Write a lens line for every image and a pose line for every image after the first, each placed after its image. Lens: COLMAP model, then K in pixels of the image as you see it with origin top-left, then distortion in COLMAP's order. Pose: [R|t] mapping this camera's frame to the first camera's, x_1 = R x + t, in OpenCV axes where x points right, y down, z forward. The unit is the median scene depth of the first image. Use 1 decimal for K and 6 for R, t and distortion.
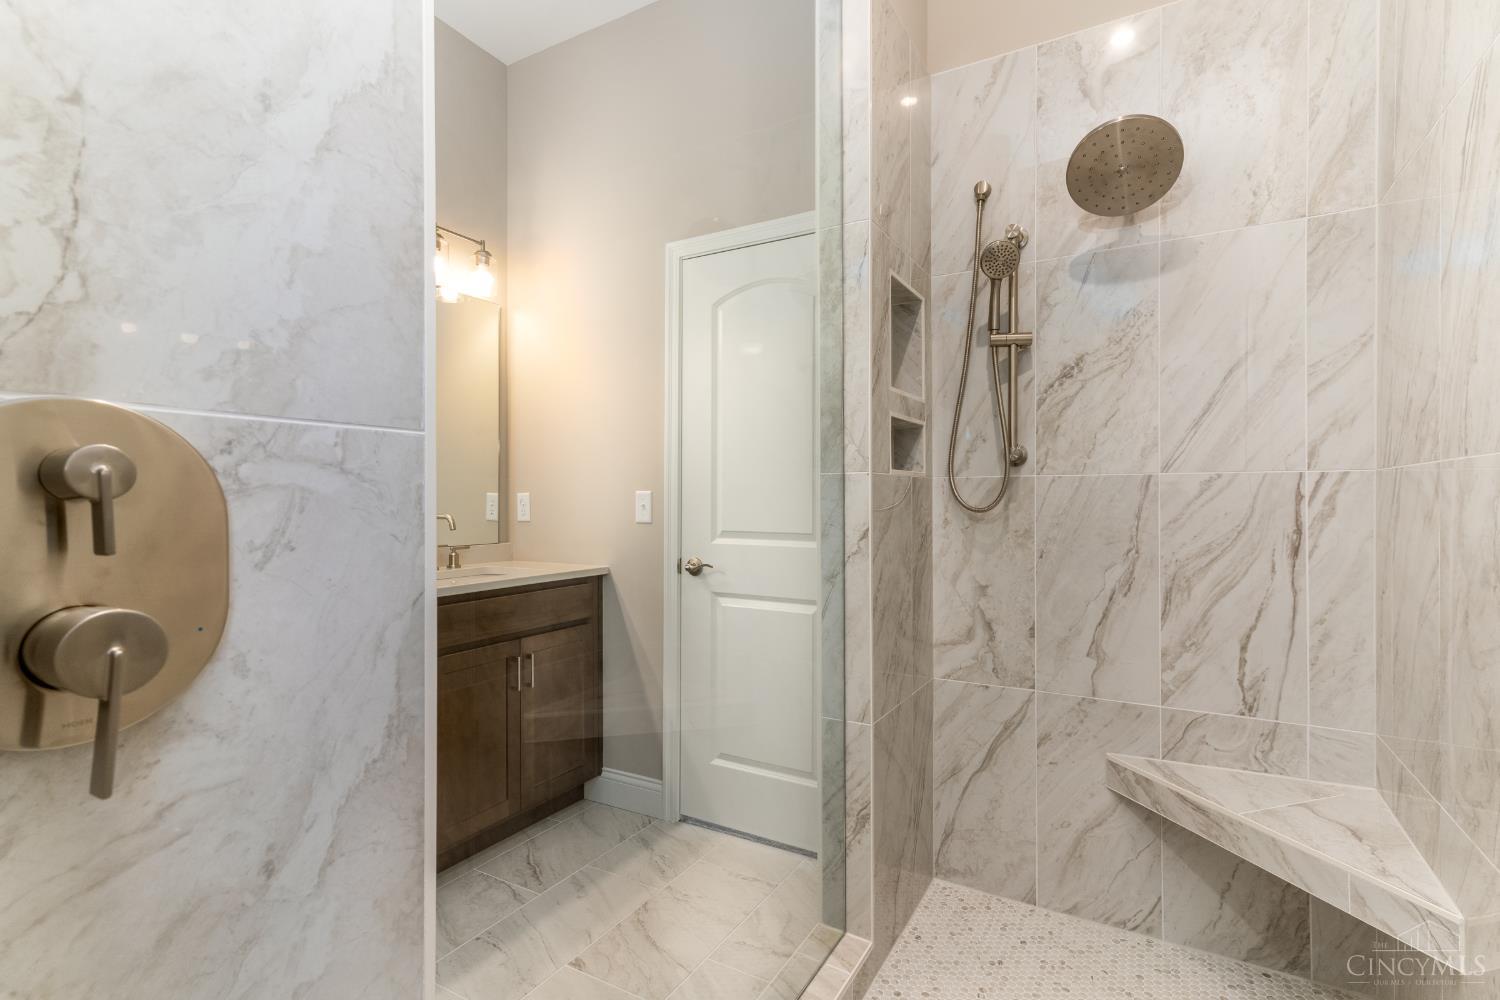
lens RADIAL K [[703.3, 0, 750.7], [0, 703.3, 499.5], [0, 0, 1]] dist [-0.004295, -0.000715]
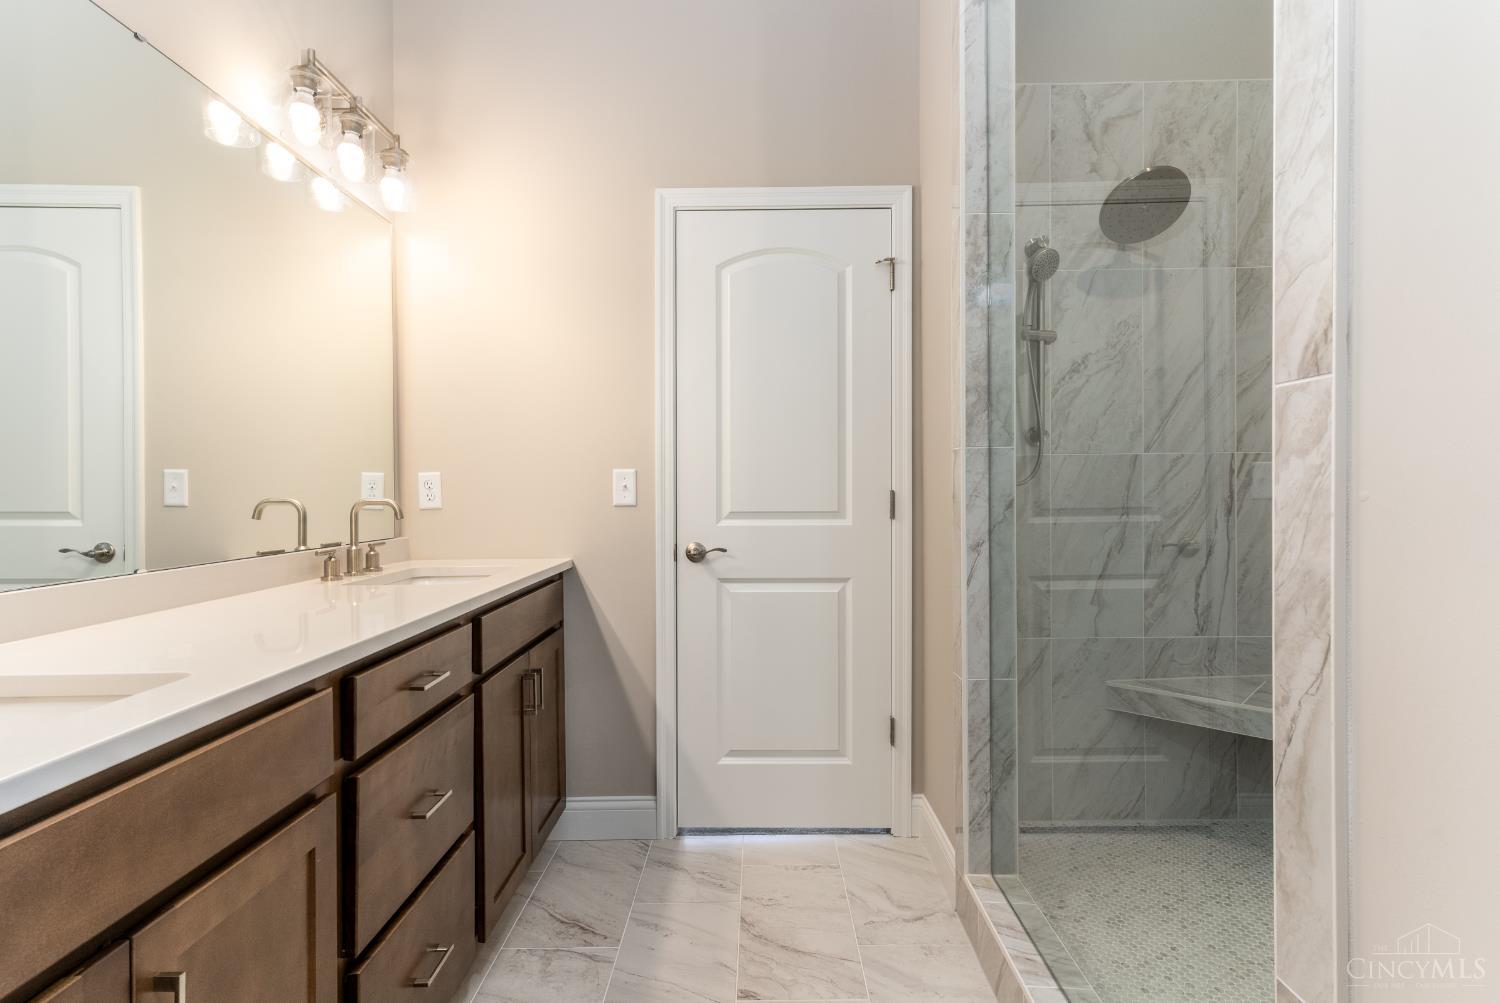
lens RADIAL K [[740.9, 0, 748.4], [0, 740.9, 499.2], [0, 0, 1]] dist [-0.006882, 0.000200]
pose [[0.871510, -0.014631, 0.490159, -0.666863], [0.009298, 0.999868, 0.013312, 0.020325], [-0.490289, -0.007044, 0.871531, 0.181534]]
